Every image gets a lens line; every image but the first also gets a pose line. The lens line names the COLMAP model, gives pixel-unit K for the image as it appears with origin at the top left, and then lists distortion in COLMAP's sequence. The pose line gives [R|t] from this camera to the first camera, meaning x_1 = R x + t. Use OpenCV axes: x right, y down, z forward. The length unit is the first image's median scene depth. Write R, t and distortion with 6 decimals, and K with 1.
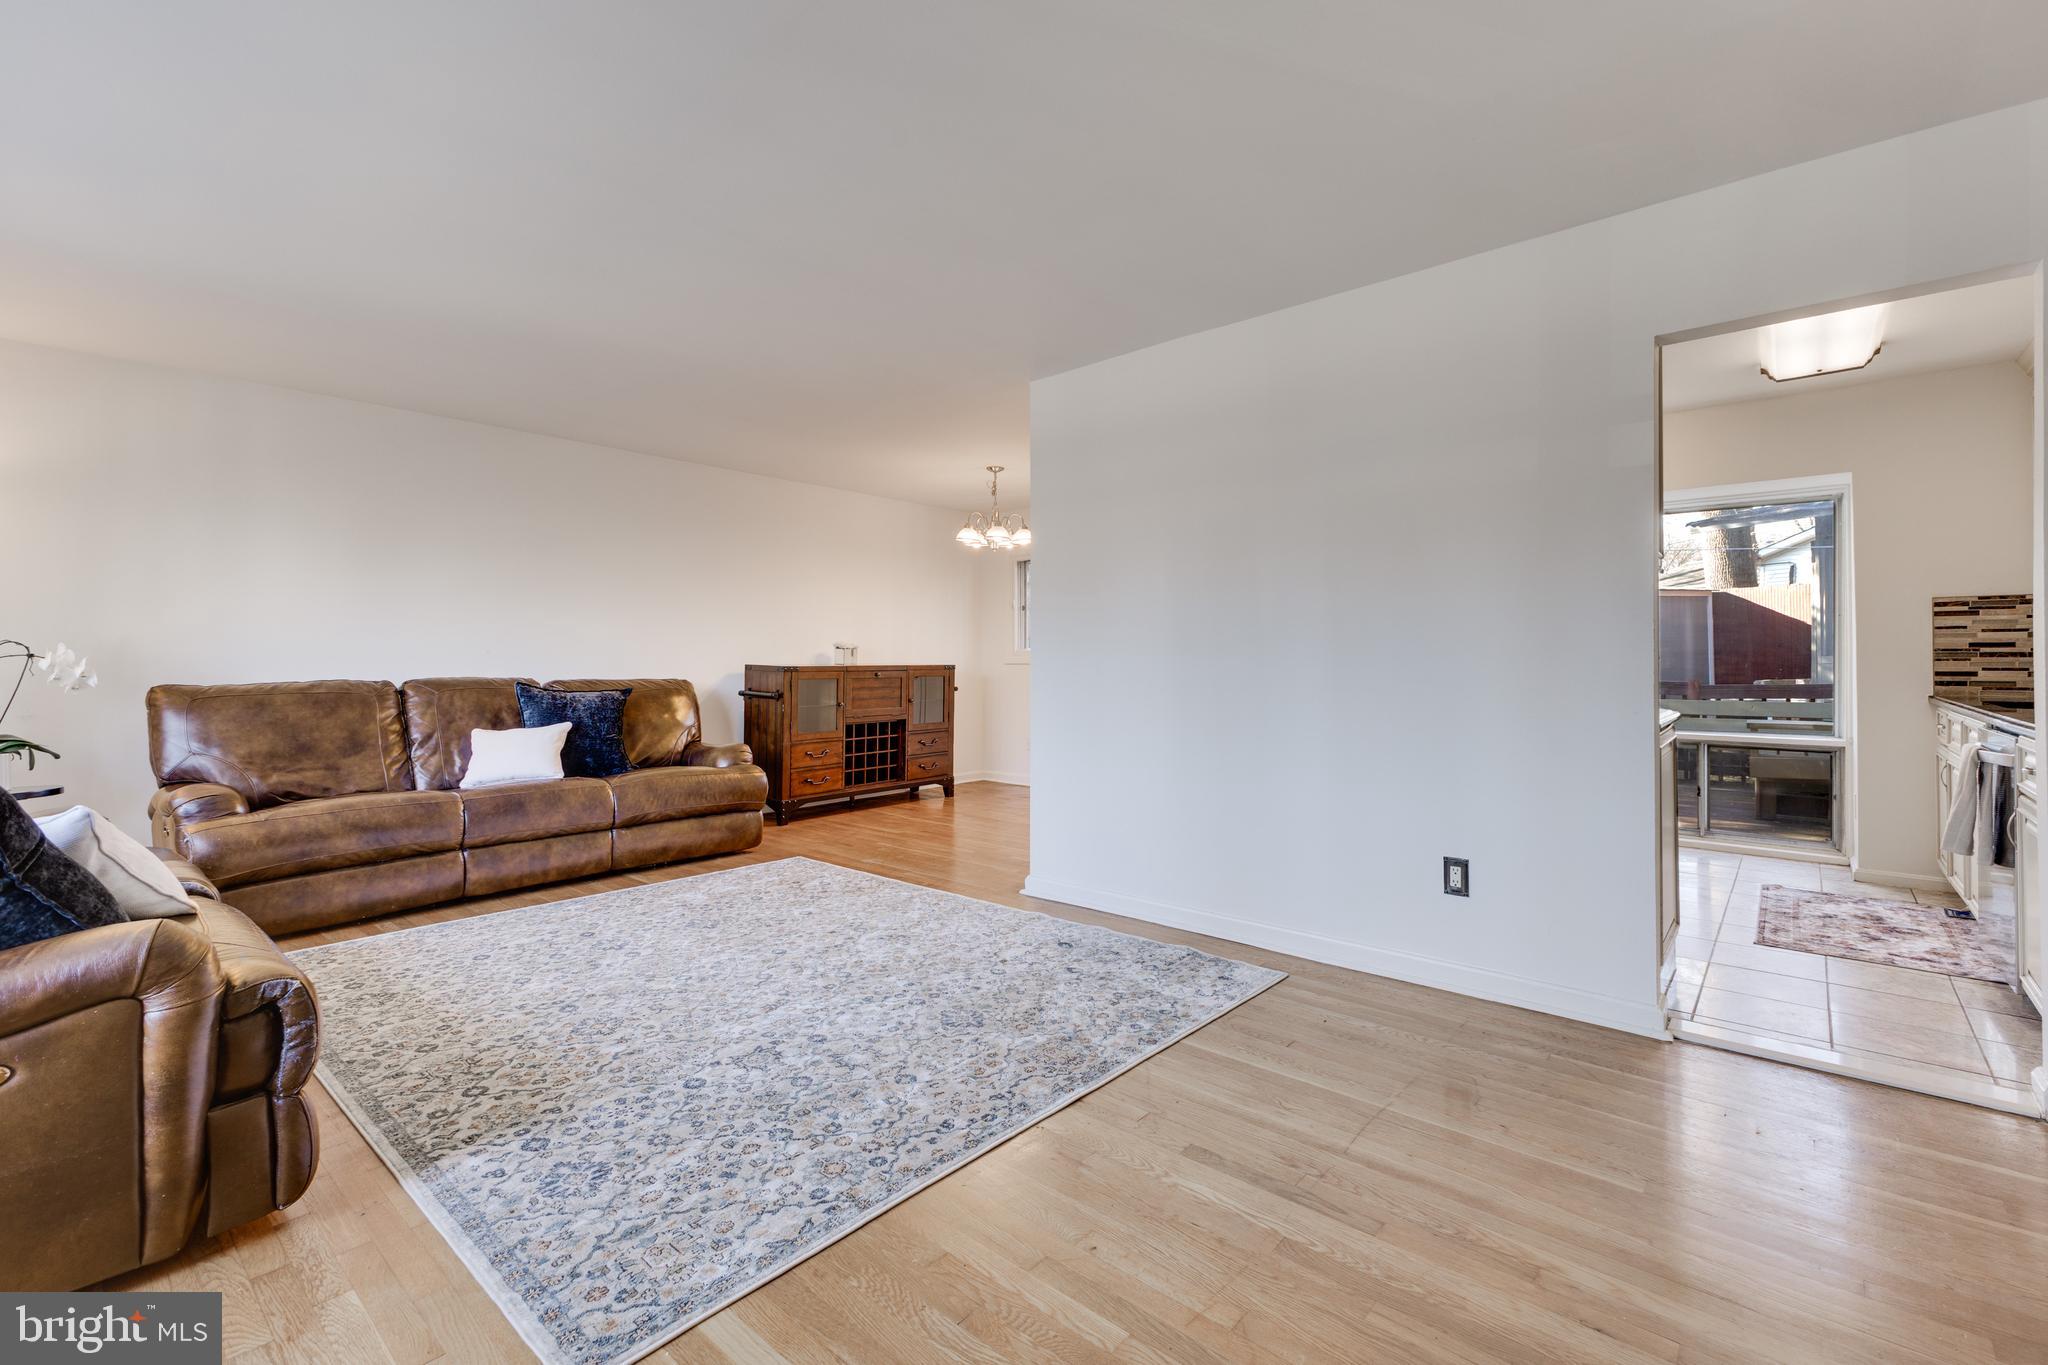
lens RADIAL K [[884.6, 0, 1021.3], [0, 884.6, 606.7], [0, 0, 1]] dist [0.021338, 0.000105]
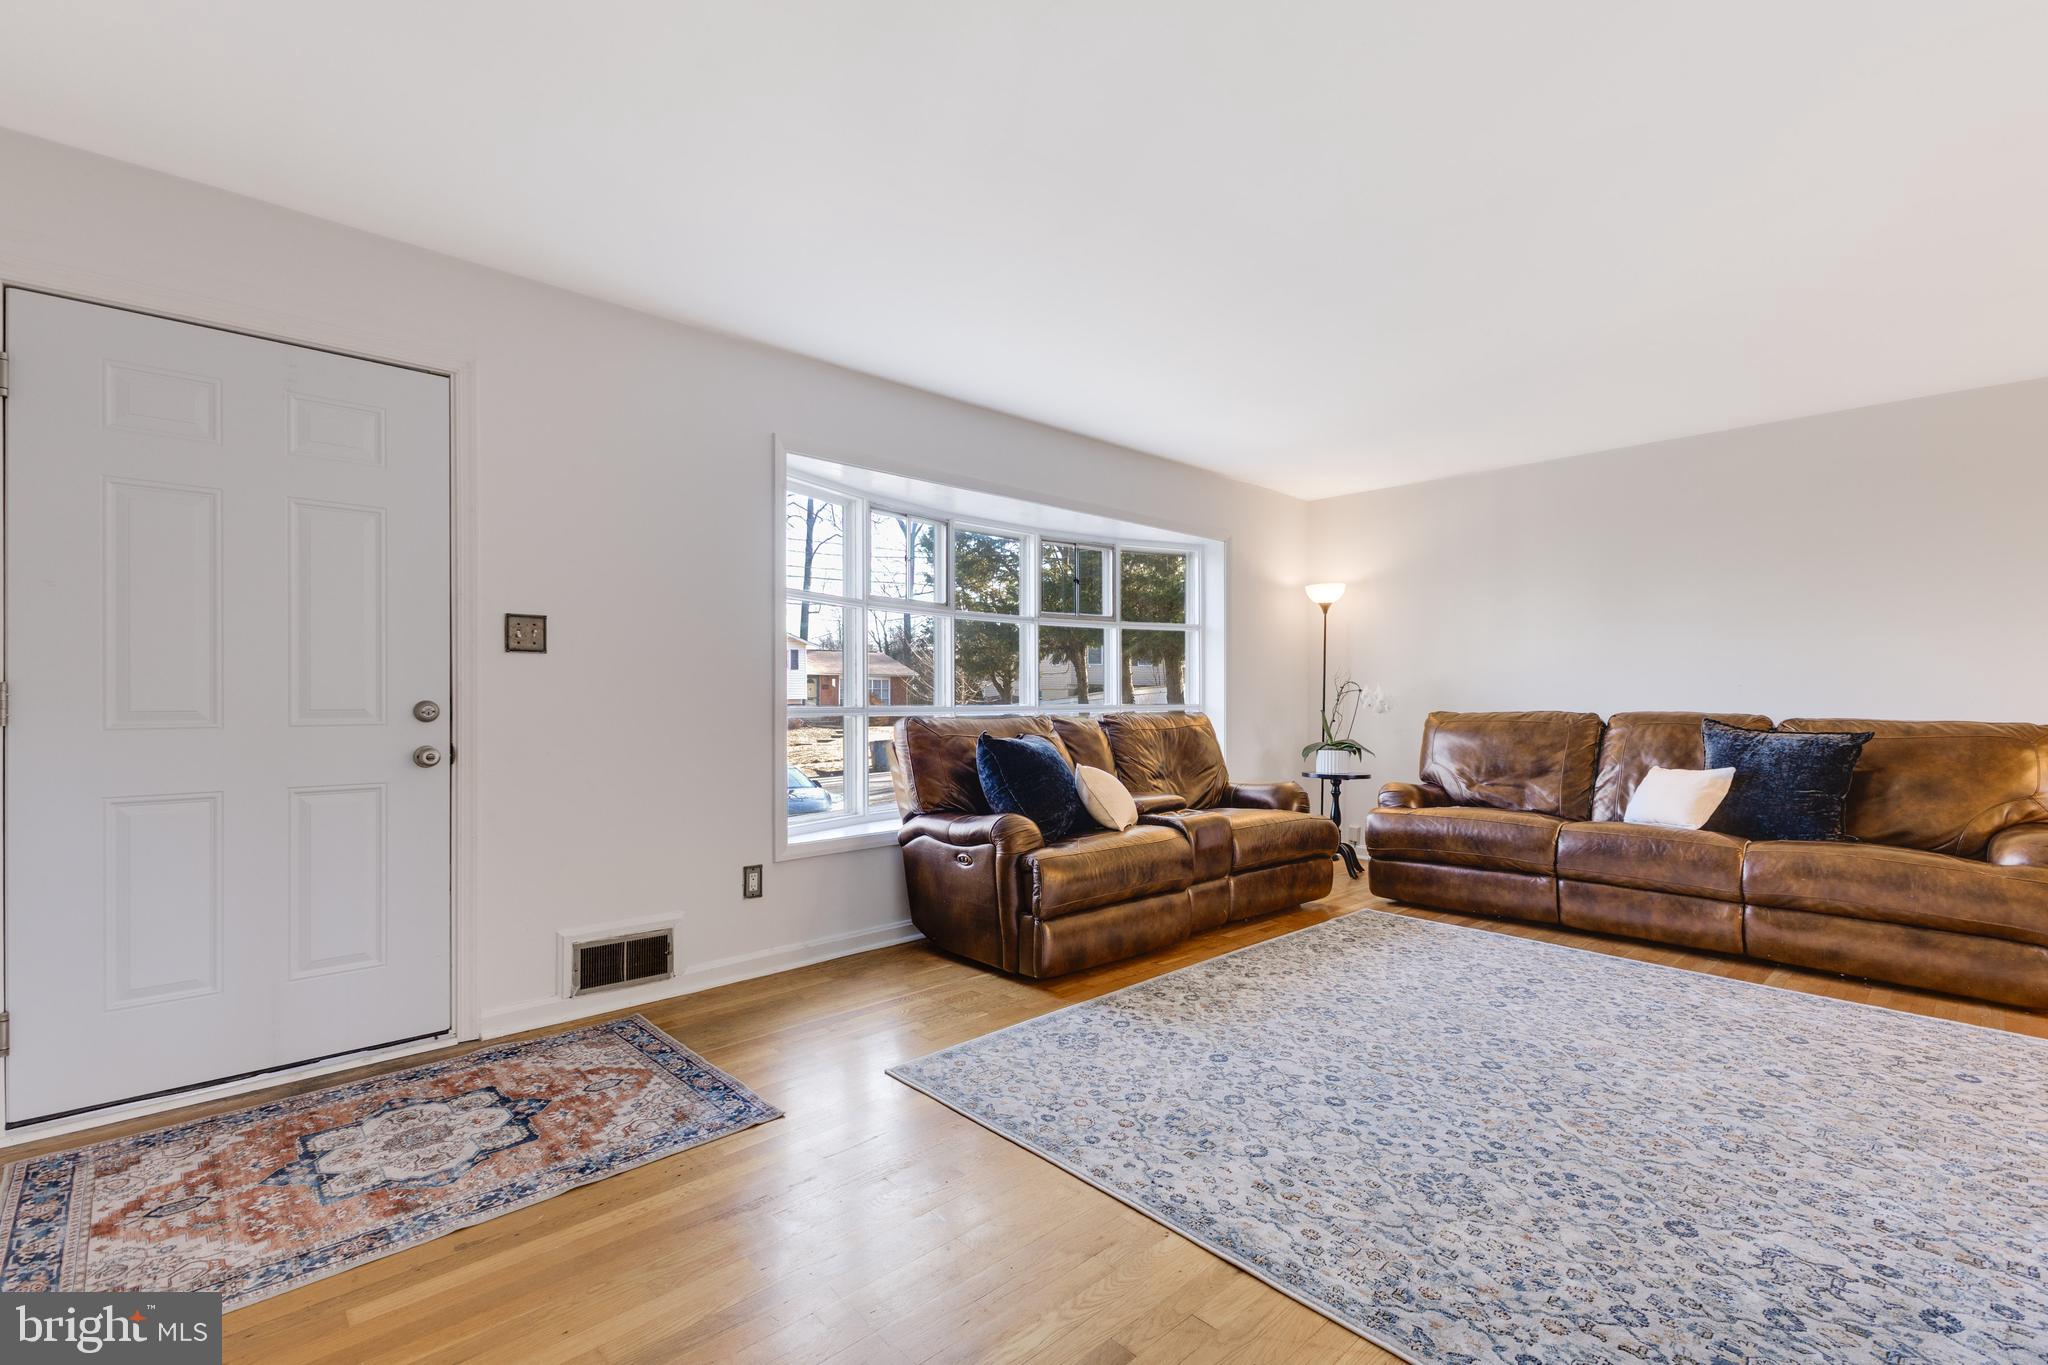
lens RADIAL K [[906.1, 0, 1024.0], [0, 906.1, 682.5], [0, 0, 1]] dist [-0.000472, 0.000043]
pose [[-0.104383, -0.016673, -0.994397, 0.429764], [0.060976, 0.997871, -0.023132, 0.031949], [0.992666, -0.063049, -0.103144, 0.466274]]
